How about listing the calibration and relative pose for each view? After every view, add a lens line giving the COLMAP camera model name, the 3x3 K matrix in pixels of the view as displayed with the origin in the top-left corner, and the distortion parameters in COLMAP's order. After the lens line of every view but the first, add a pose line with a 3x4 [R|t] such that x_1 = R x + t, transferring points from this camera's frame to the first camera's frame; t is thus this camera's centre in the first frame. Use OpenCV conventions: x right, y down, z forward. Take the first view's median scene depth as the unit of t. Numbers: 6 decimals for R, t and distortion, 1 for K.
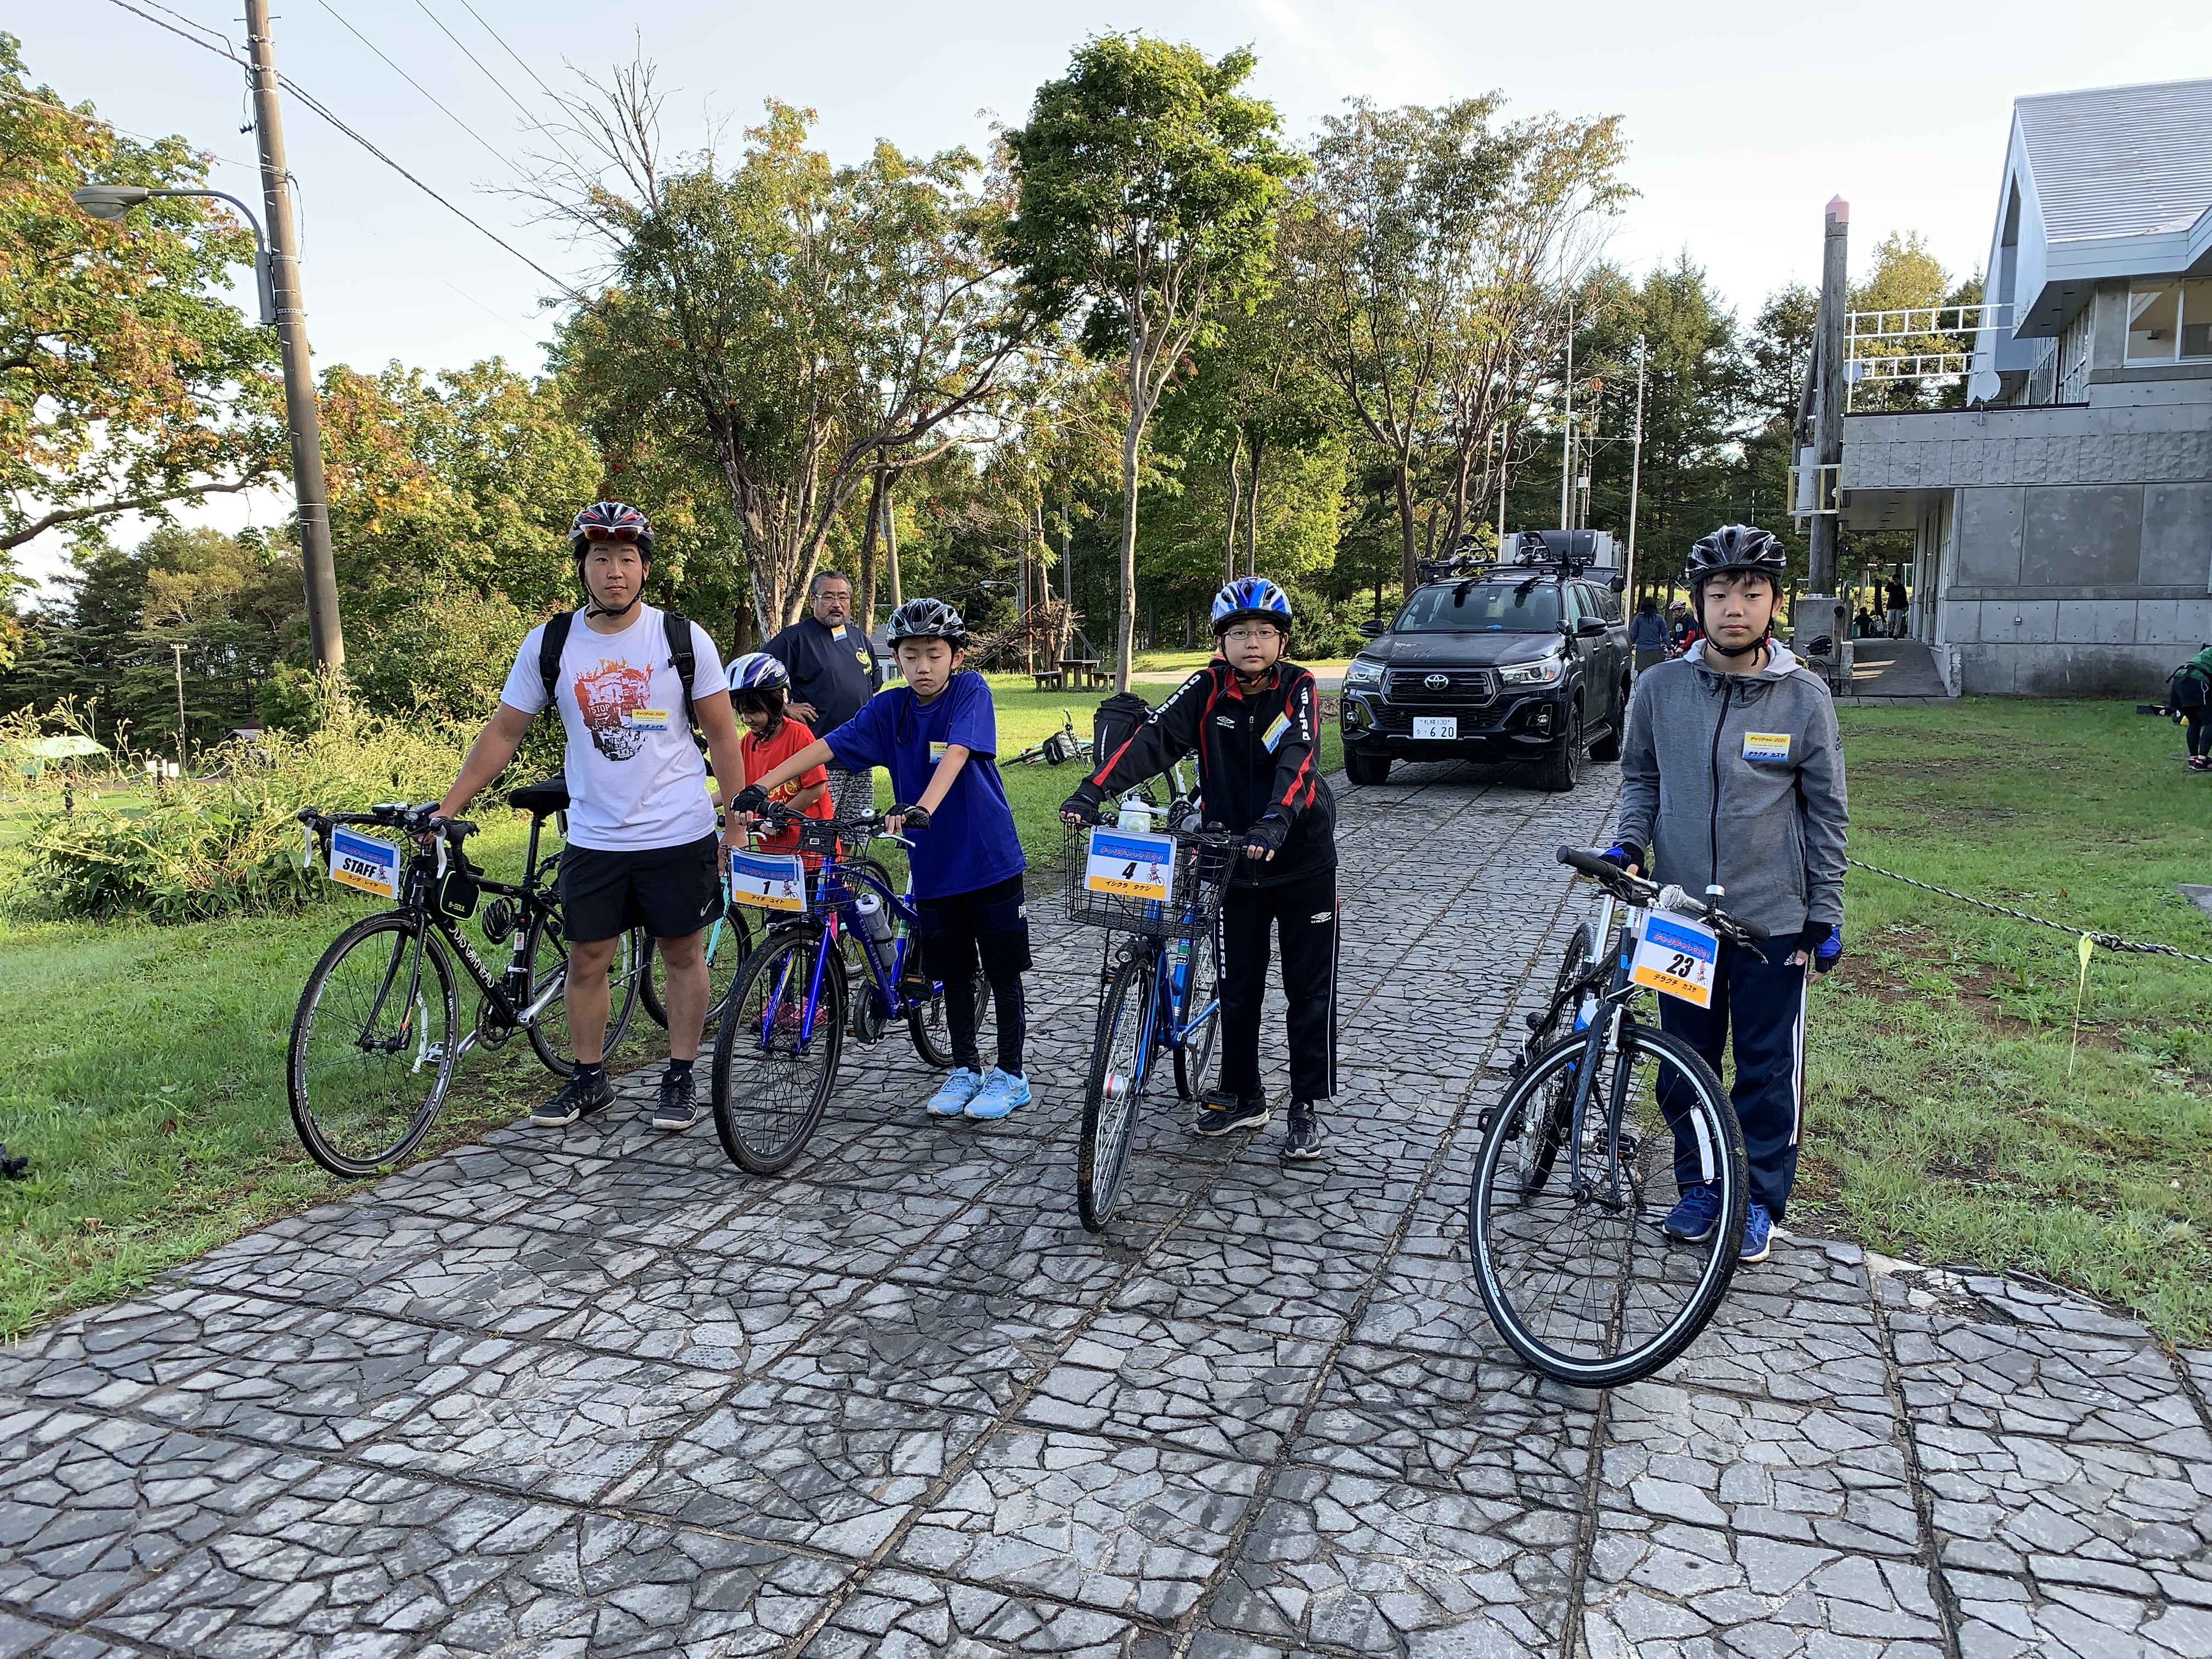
lens RADIAL K [[1681.4, 0, 1108.8], [0, 1681.4, 825.7], [0, 0, 1]] dist [0.008457, -0.004622]
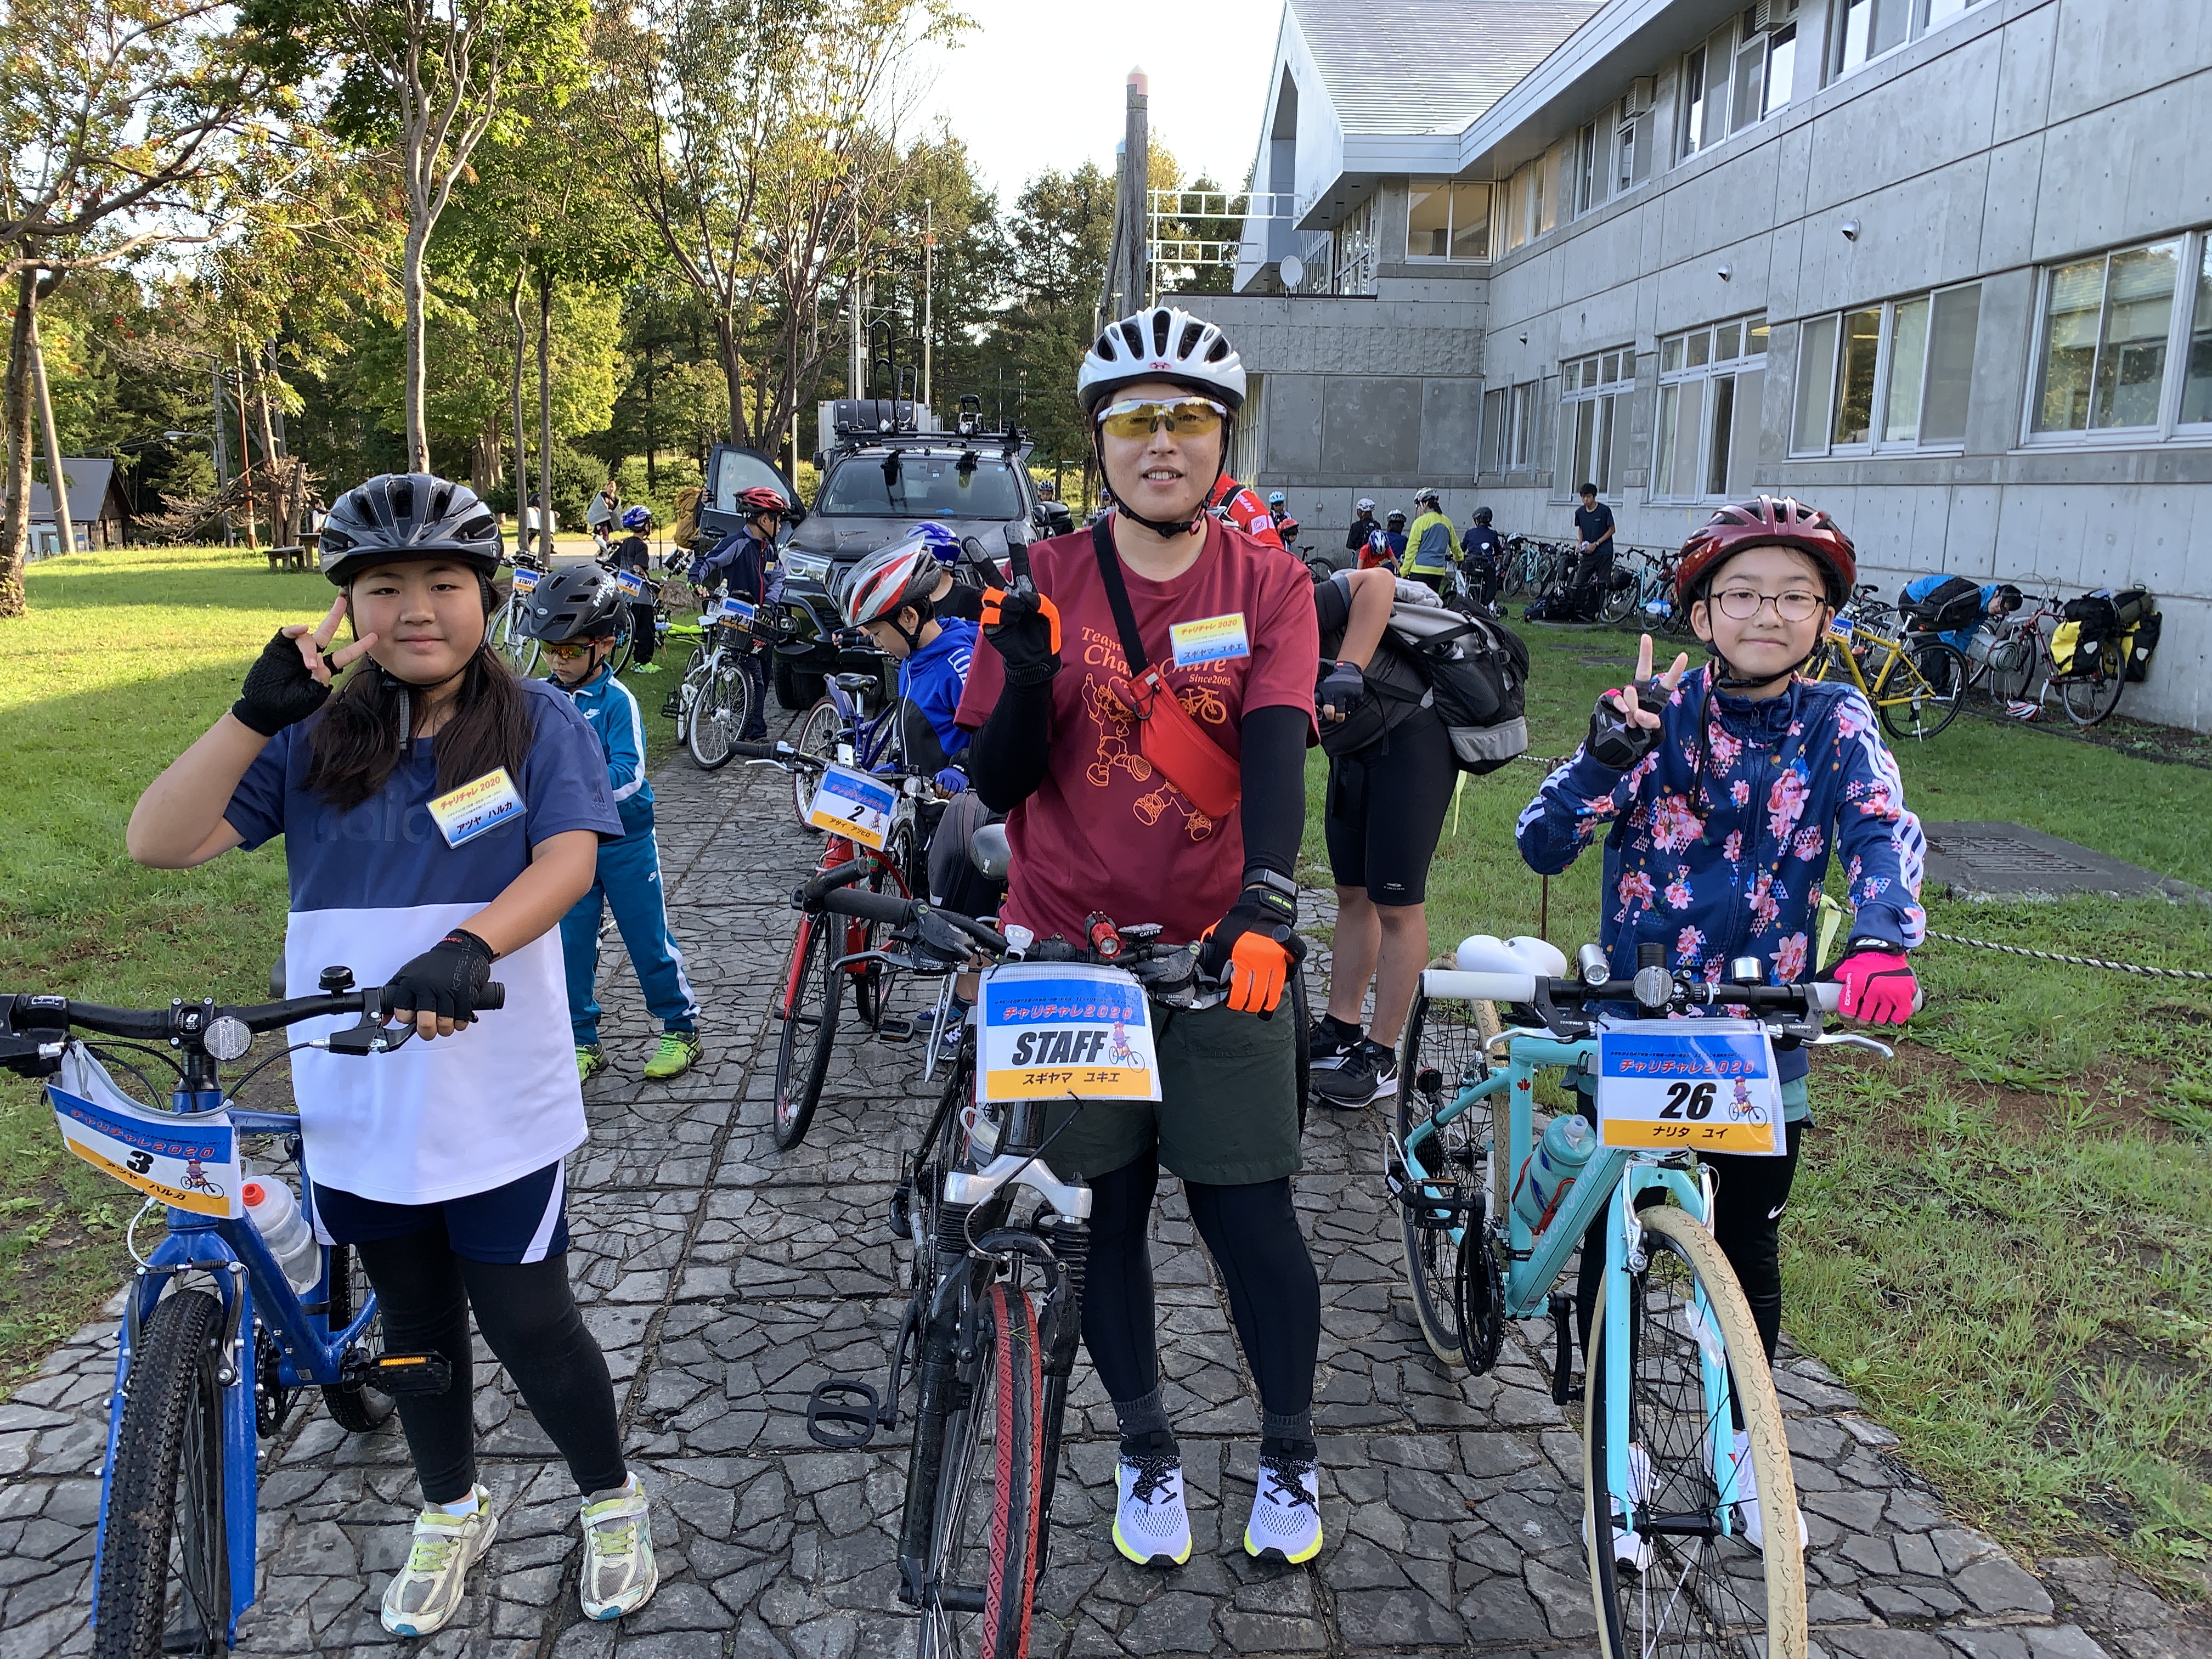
lens RADIAL K [[1706.5, 0, 1115.6], [0, 1706.5, 805.3], [0, 0, 1]] dist [0.008264, -0.006616]
pose [[0.910498, -0.056762, 0.409600, -0.026271], [0.032002, 0.997236, 0.067060, -0.017778], [-0.412274, -0.047950, 0.909797, 0.131303]]
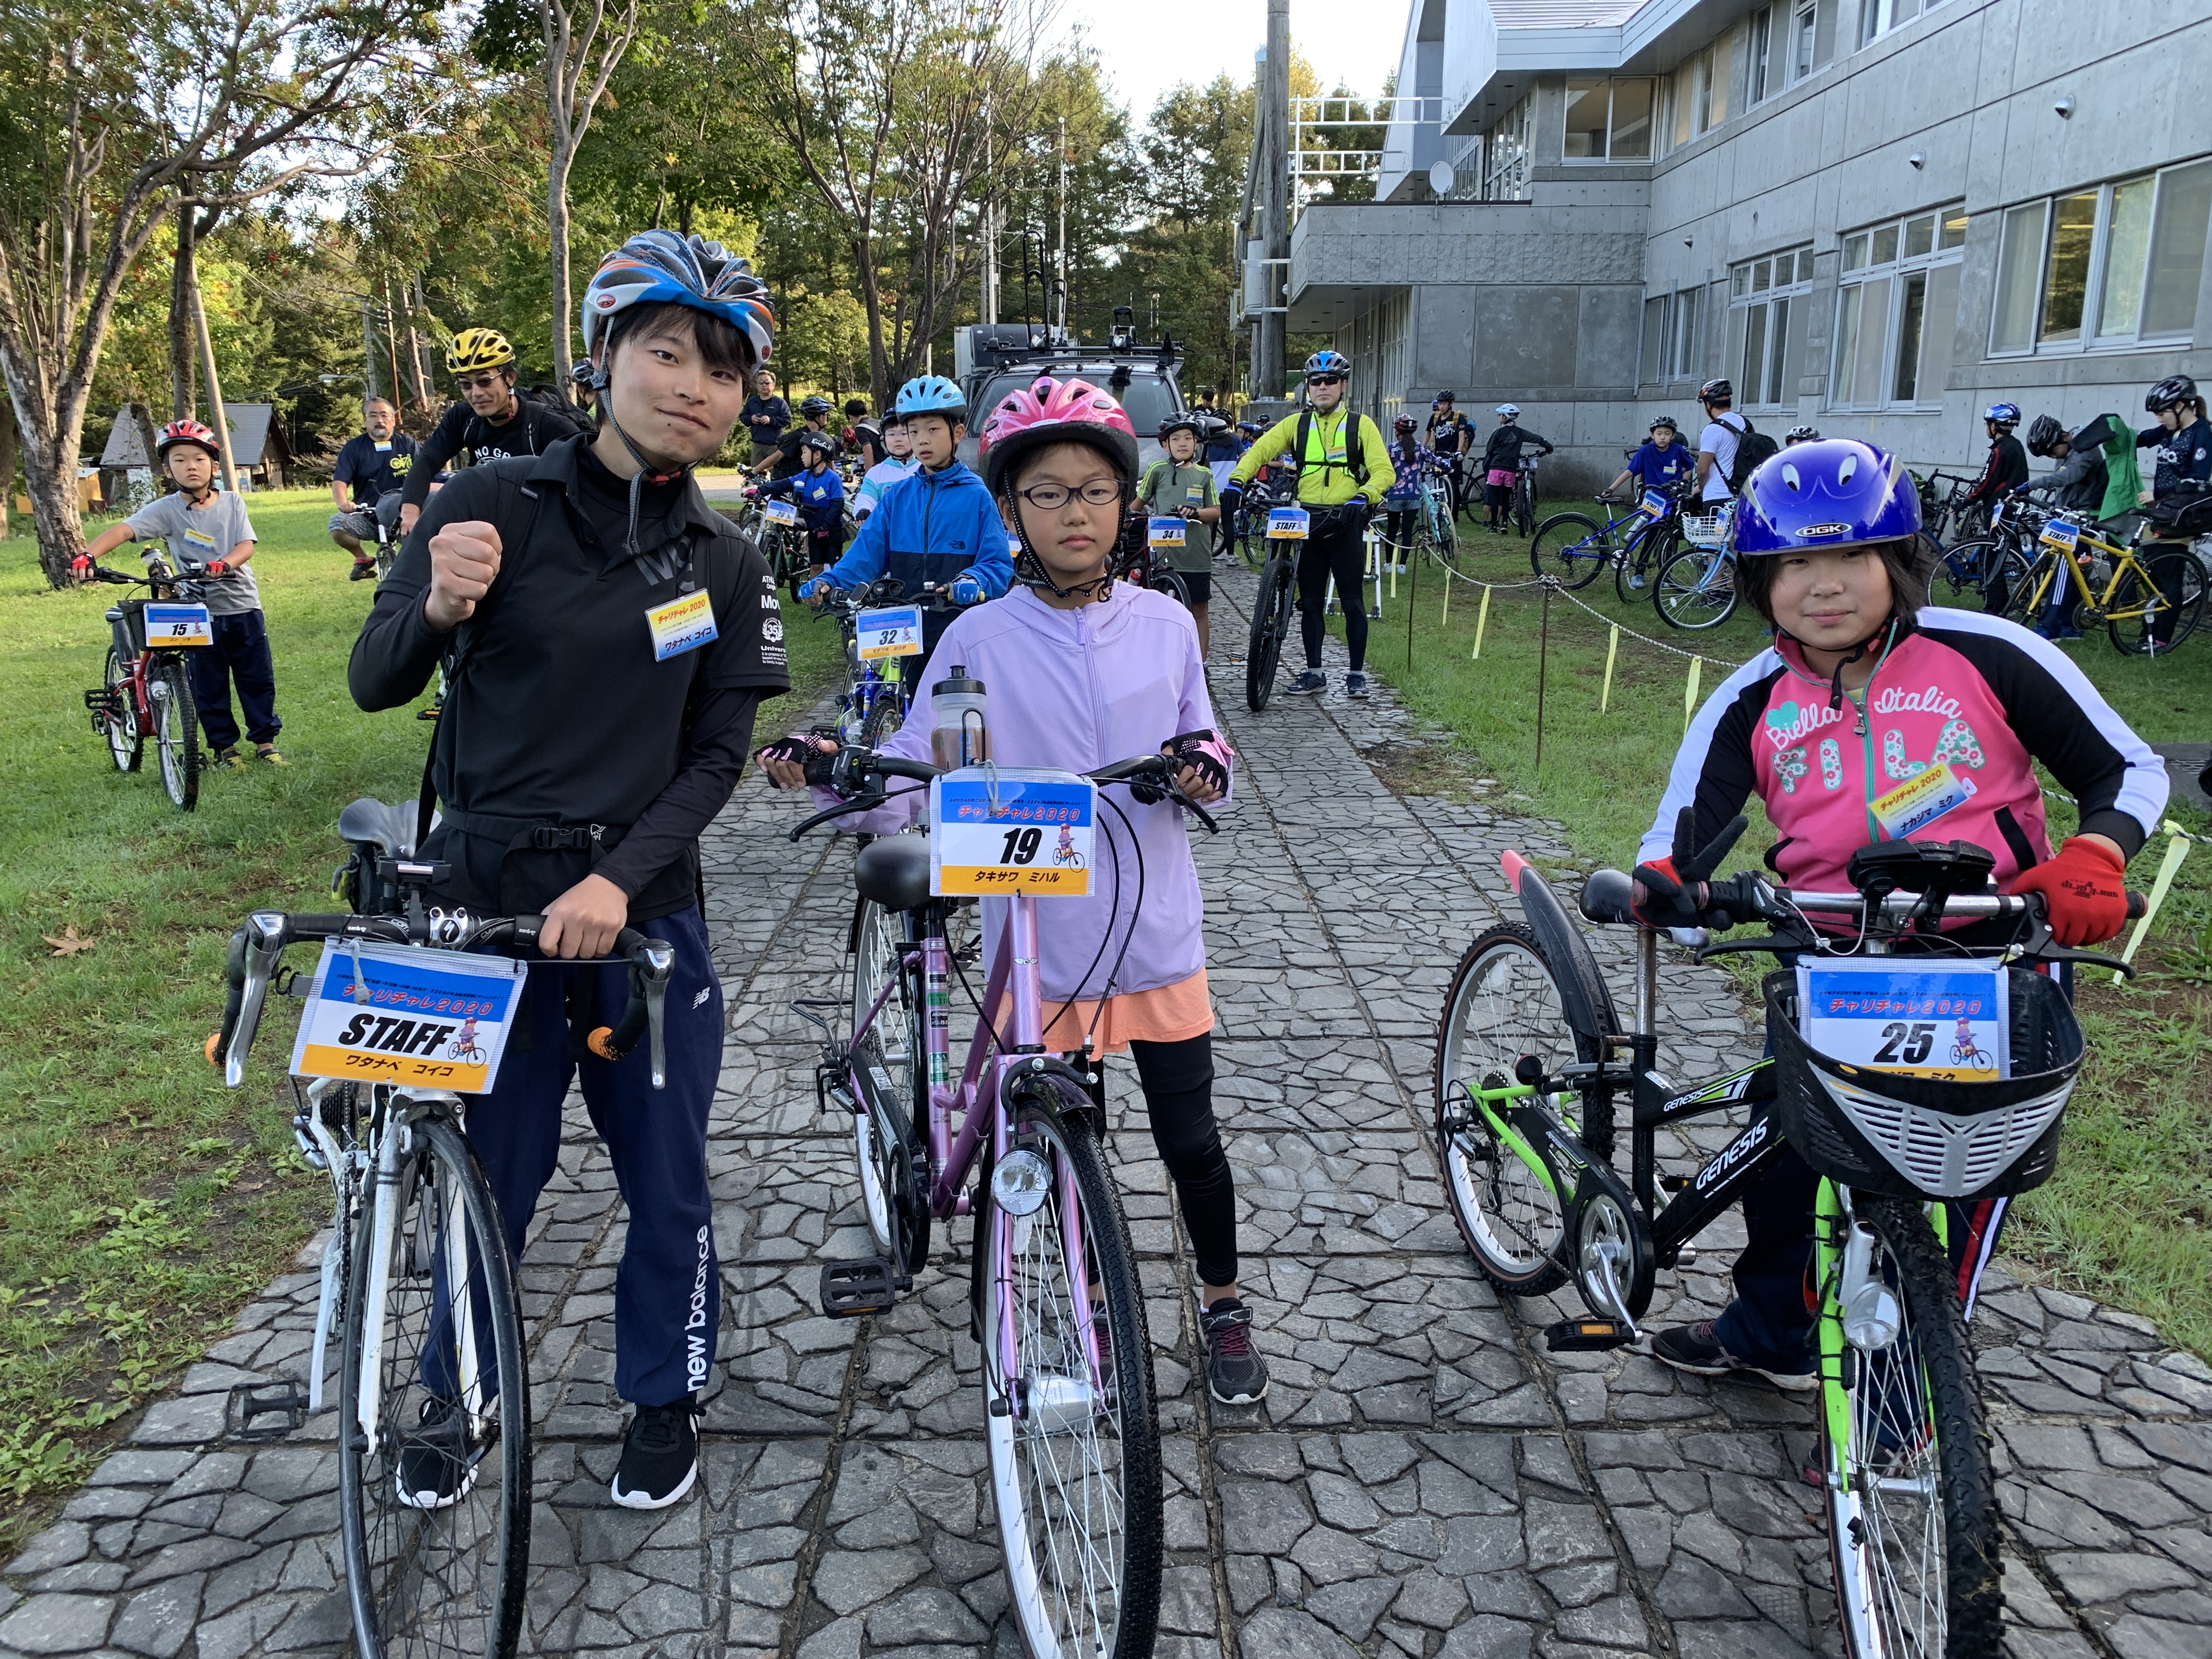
lens RADIAL K [[1711.6, 0, 1120.3], [0, 1711.6, 818.0], [0, 0, 1]] dist [0.004703, -0.000139]
pose [[0.938386, -0.078165, 0.336633, -0.028599], [0.042581, 0.992814, 0.111832, -0.016222], [-0.342956, -0.090607, 0.934972, 0.146467]]
